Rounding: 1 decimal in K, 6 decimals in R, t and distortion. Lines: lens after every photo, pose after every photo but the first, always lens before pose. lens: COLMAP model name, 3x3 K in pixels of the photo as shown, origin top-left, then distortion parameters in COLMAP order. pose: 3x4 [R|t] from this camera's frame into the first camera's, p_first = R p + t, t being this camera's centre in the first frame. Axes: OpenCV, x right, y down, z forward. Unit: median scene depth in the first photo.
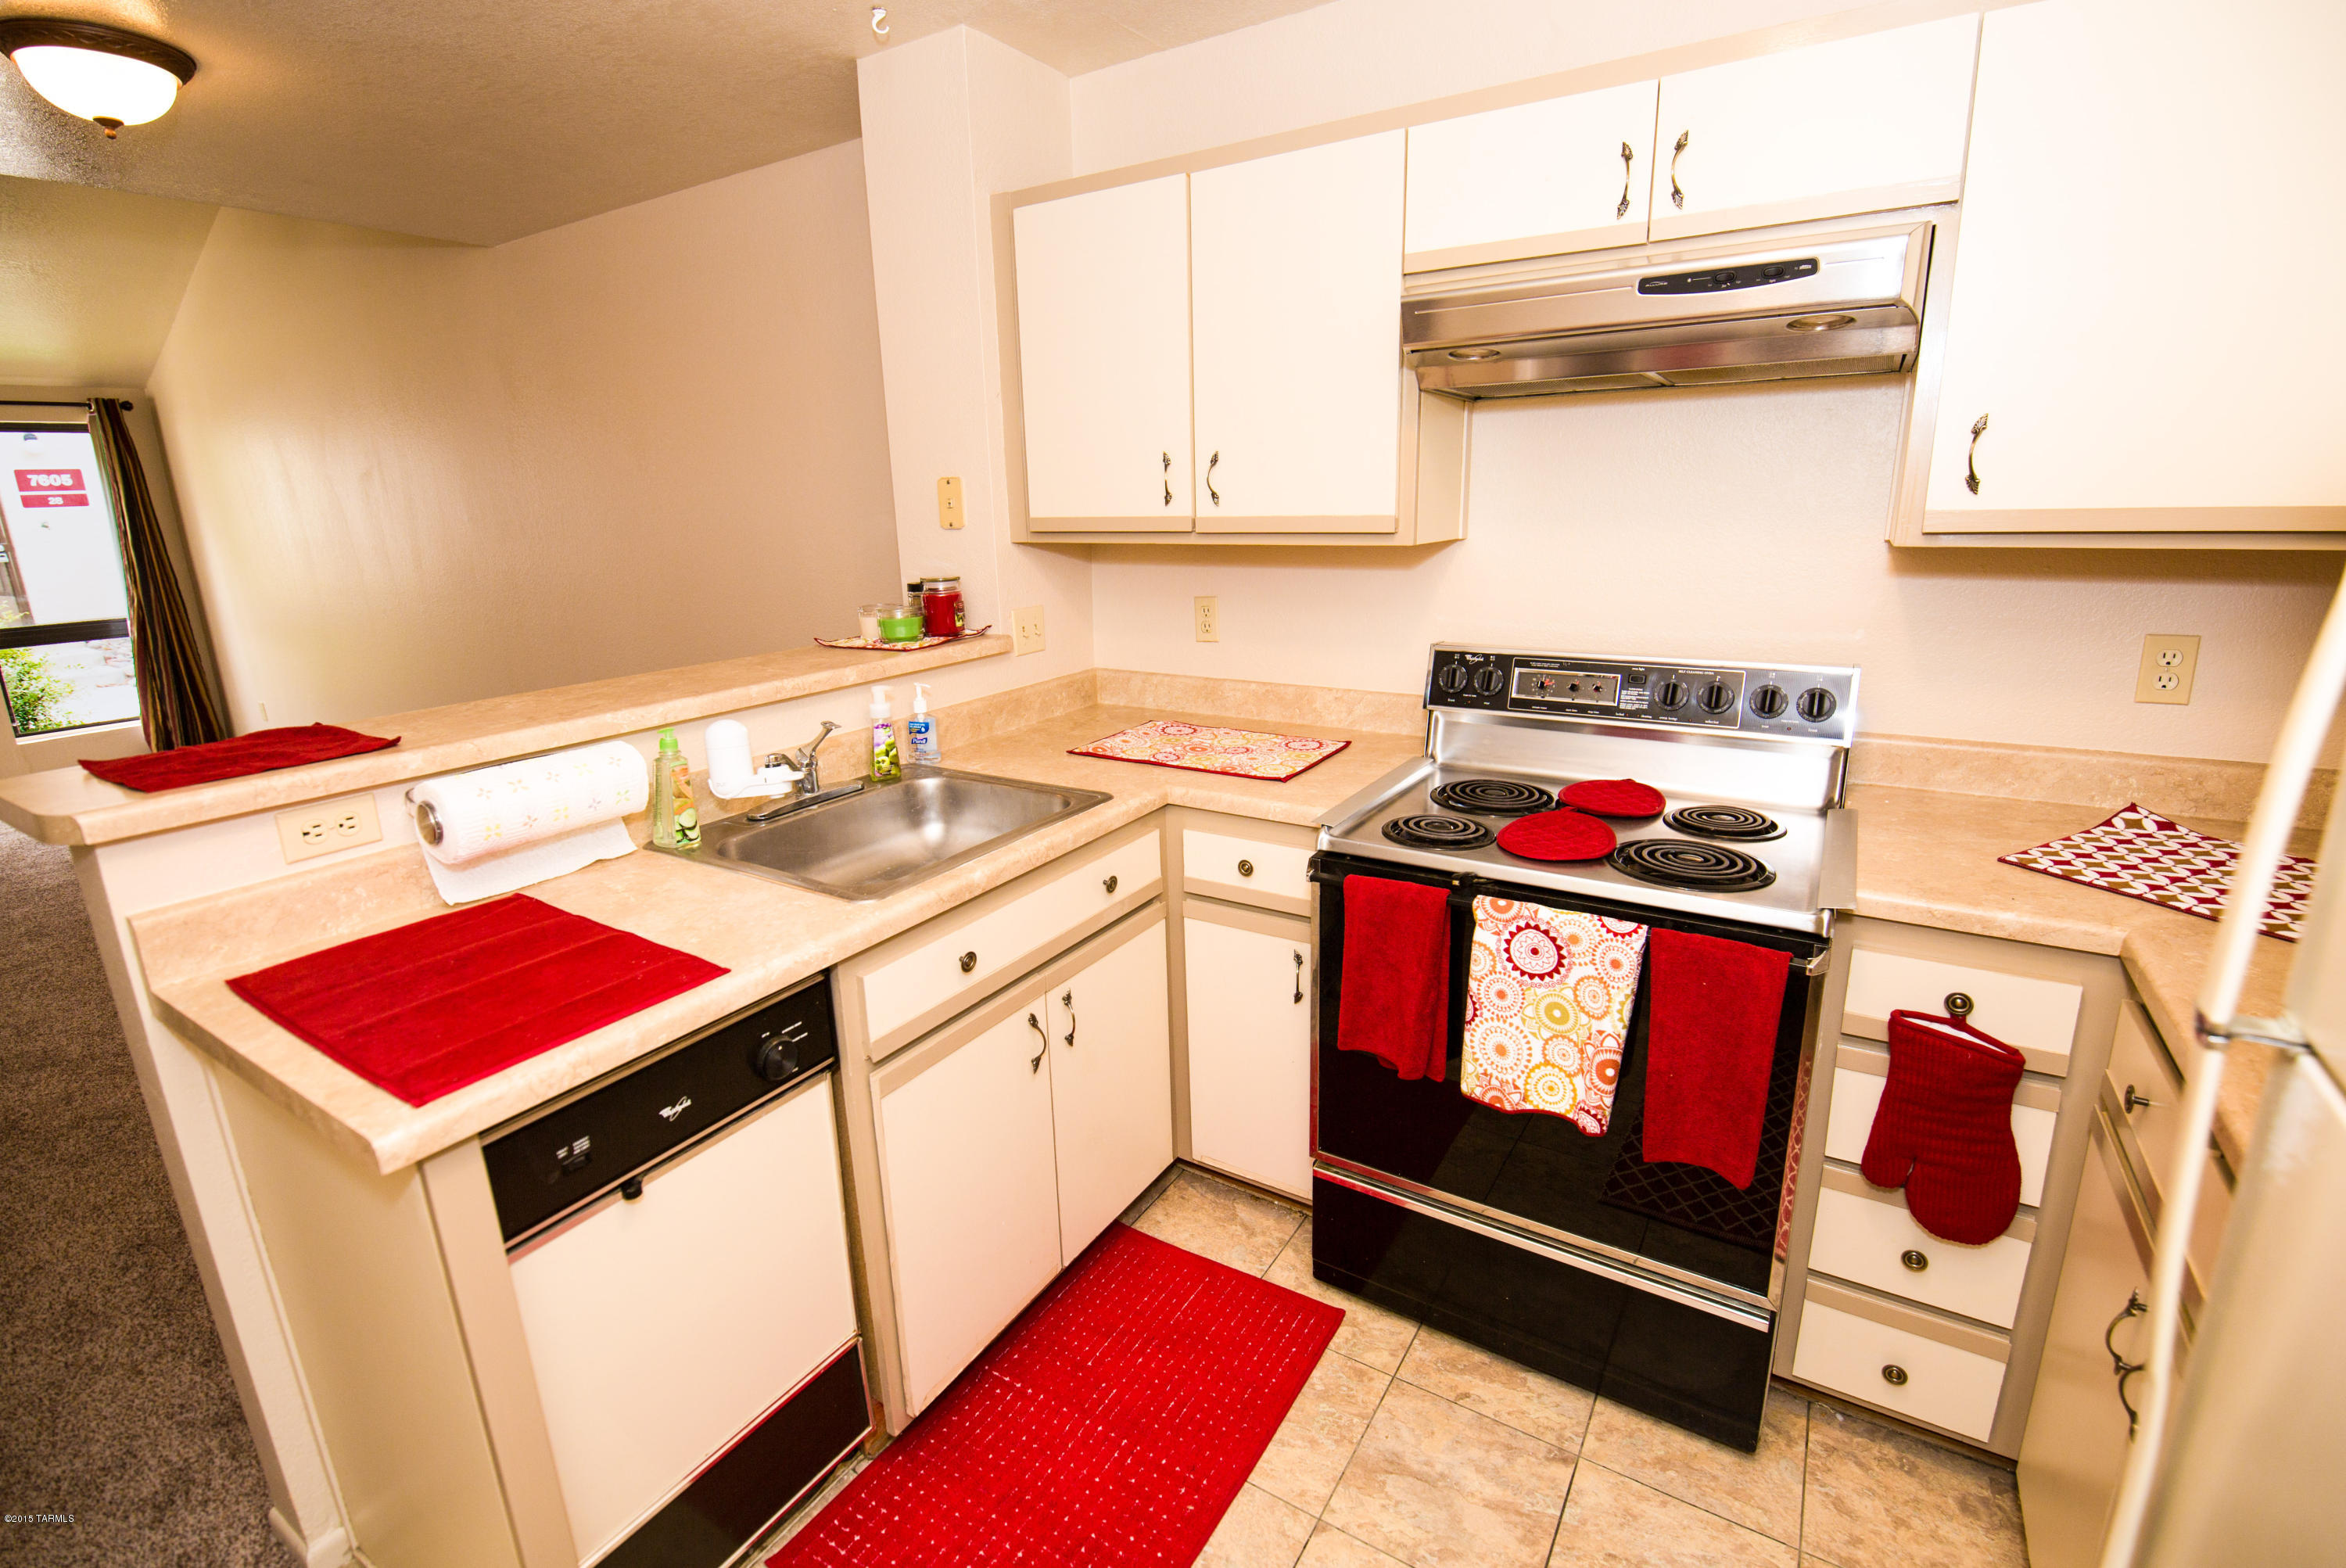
lens RADIAL K [[1100.2, 0, 1225.1], [0, 1100.2, 771.9], [0, 0, 1]] dist [0.000498, -0.015348]
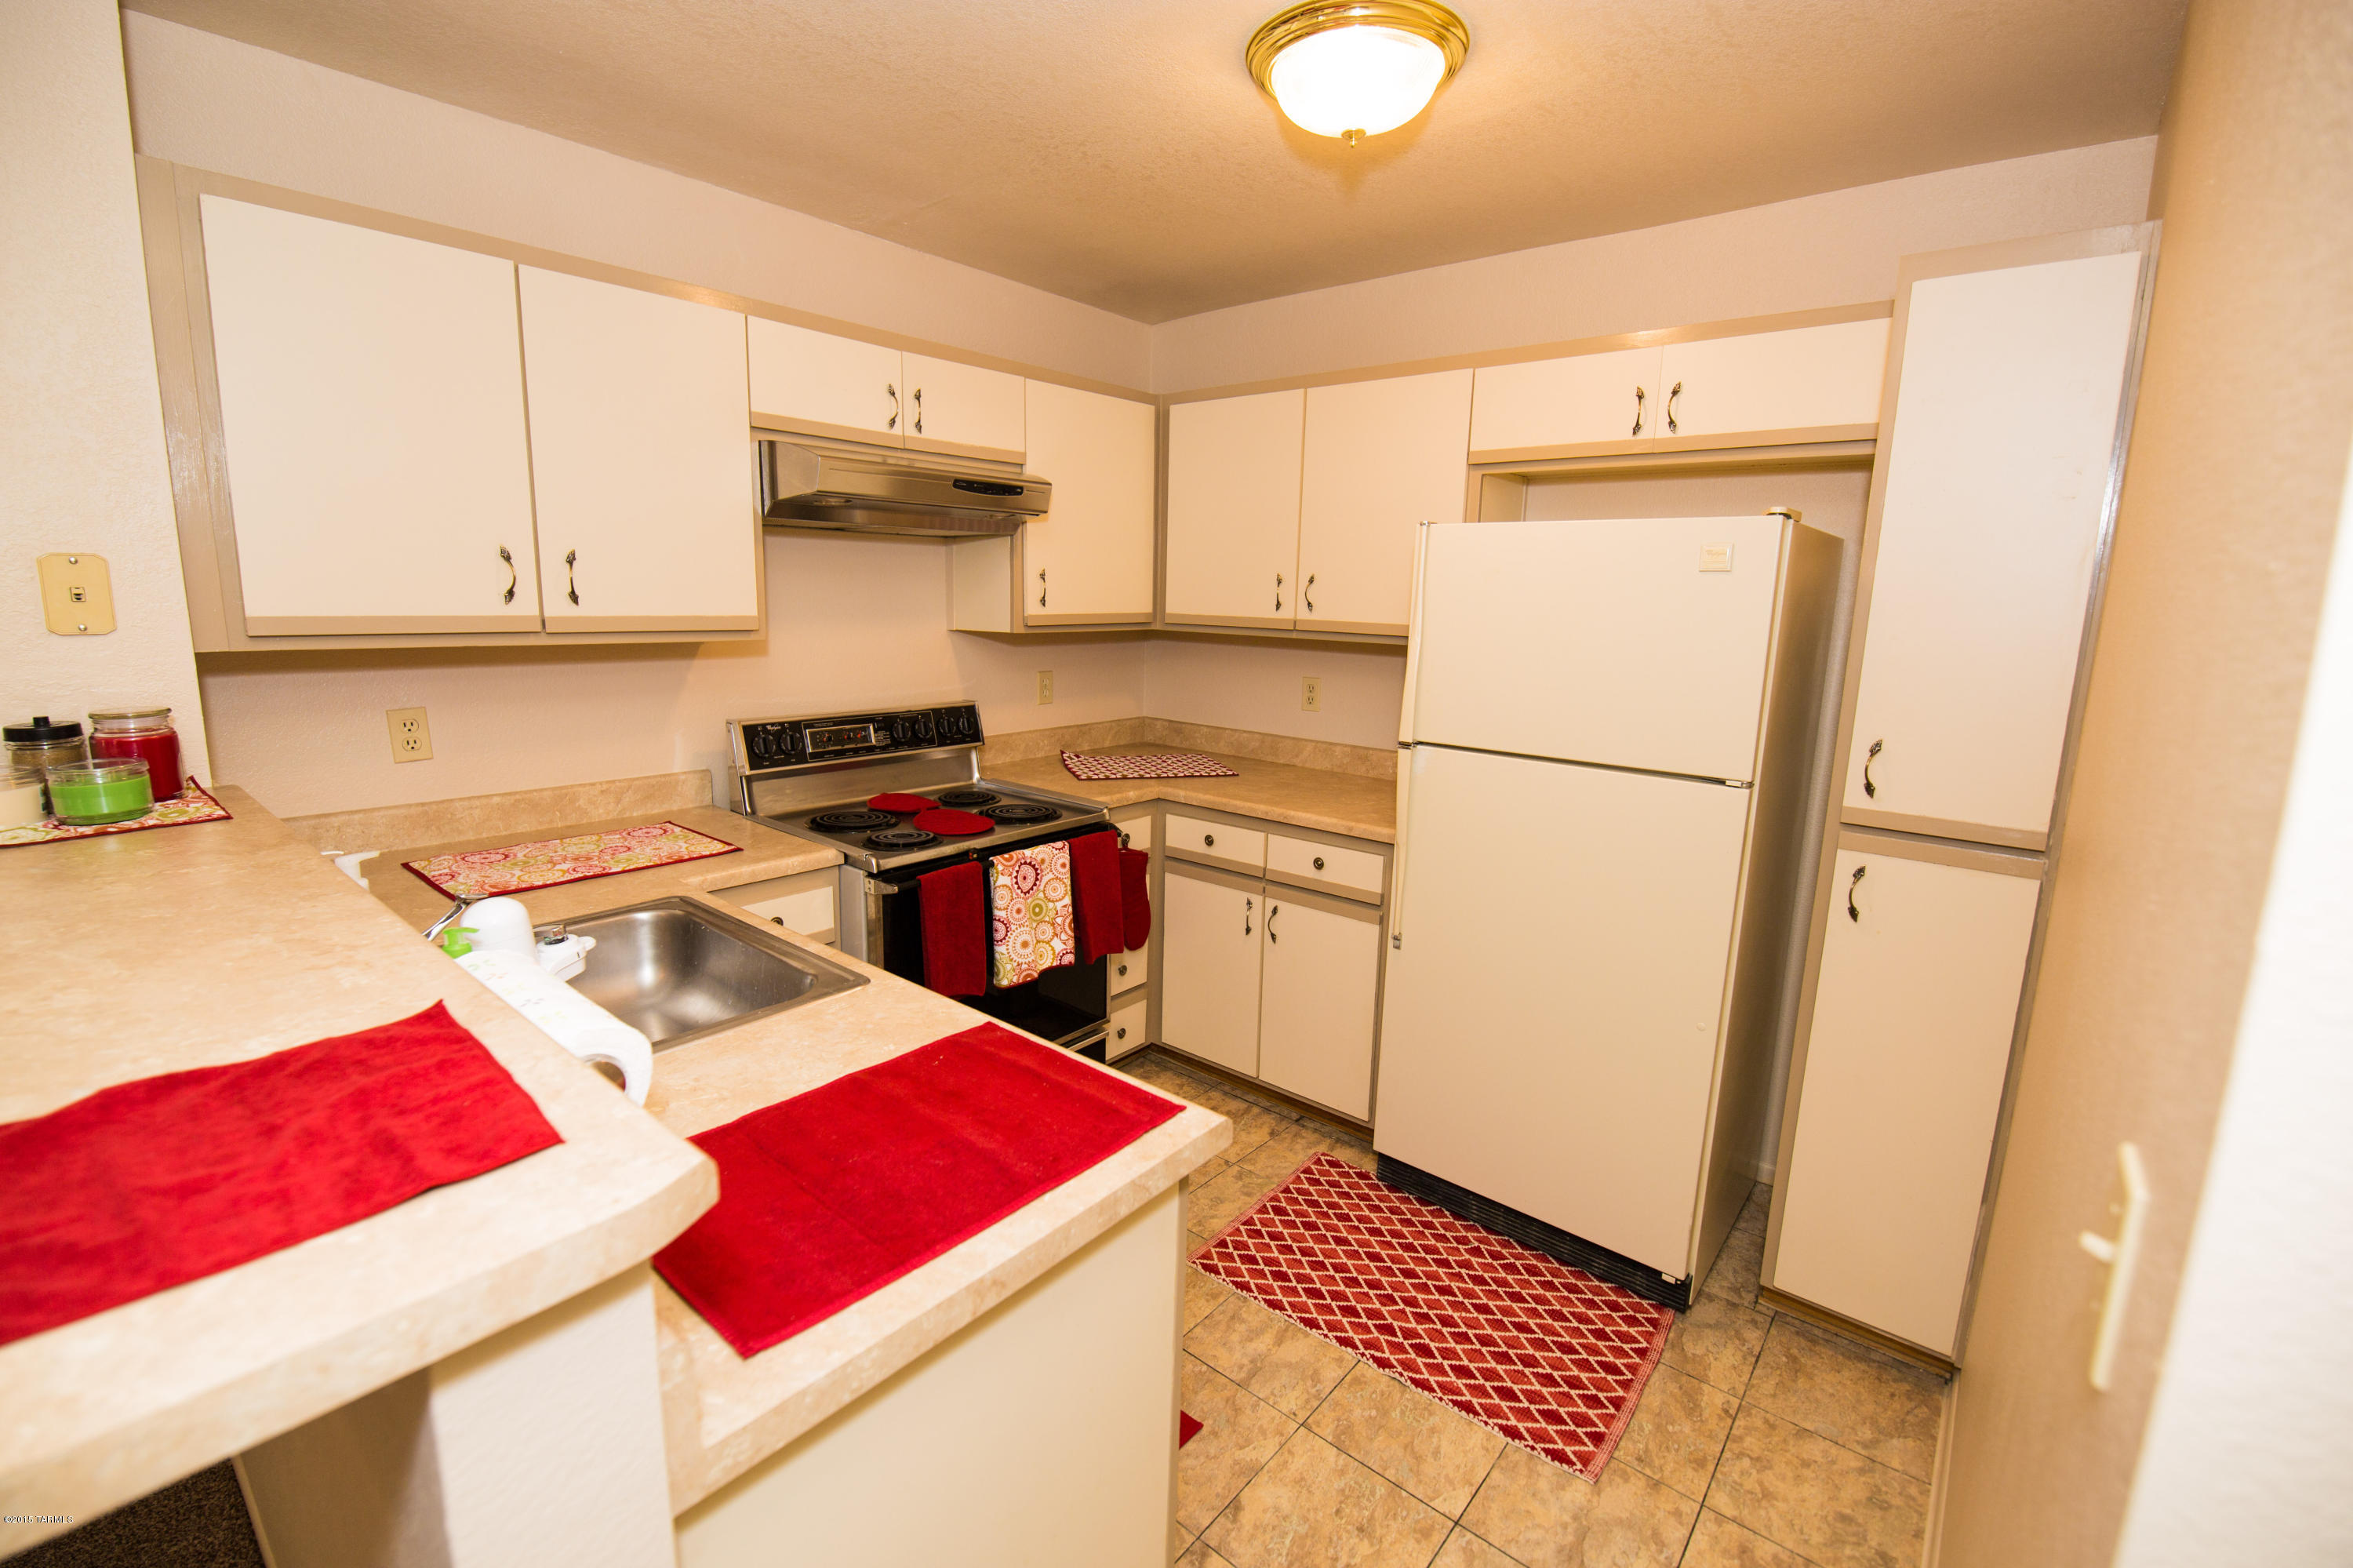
lens RADIAL K [[1033.0, 0, 1217.3], [0, 1033.0, 773.2], [0, 0, 1]] dist [0.000312, -0.013219]
pose [[0.088732, -0.149876, 0.984715, -1.015286], [0.216690, 0.967842, 0.127782, -0.105554], [-0.972200, 0.202039, 0.118355, 0.426333]]
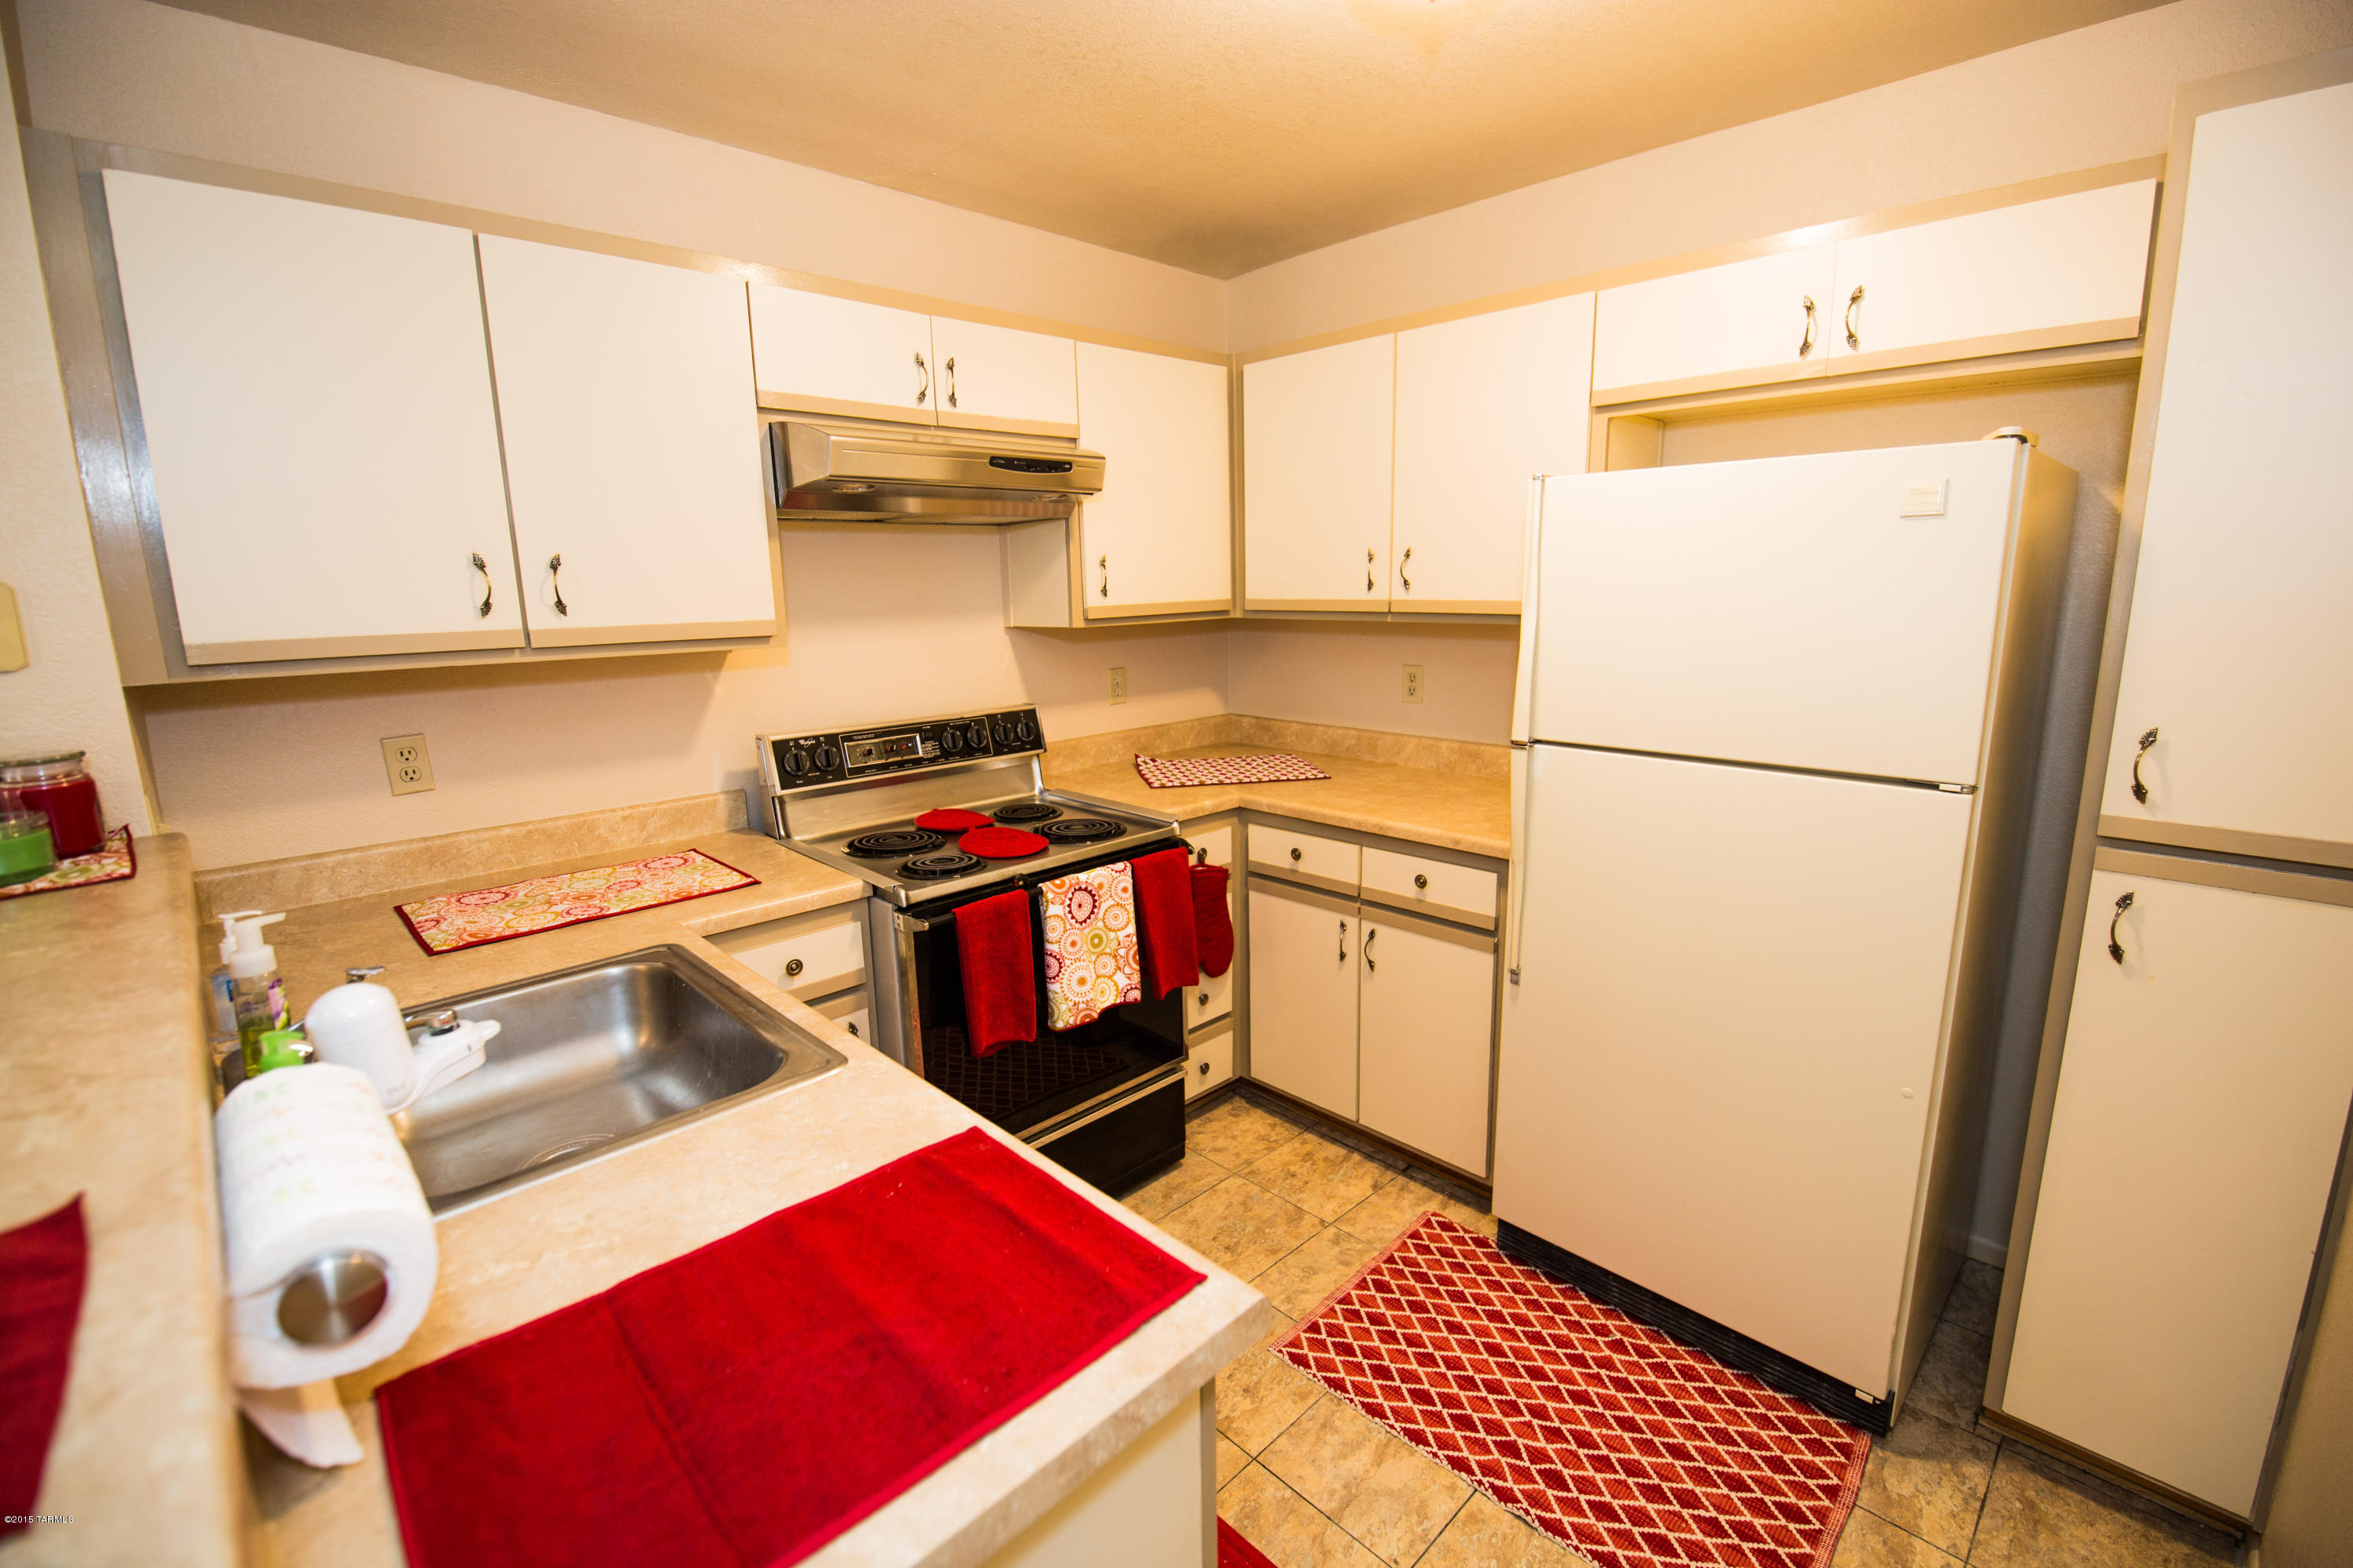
lens RADIAL K [[1033.0, 0, 1217.3], [0, 1033.0, 773.2], [0, 0, 1]] dist [0.000312, -0.013219]
pose [[0.196038, -0.164857, 0.966639, -0.828549], [0.251832, 0.961169, 0.112852, -0.096913], [-0.947708, 0.221307, 0.229942, 0.401833]]
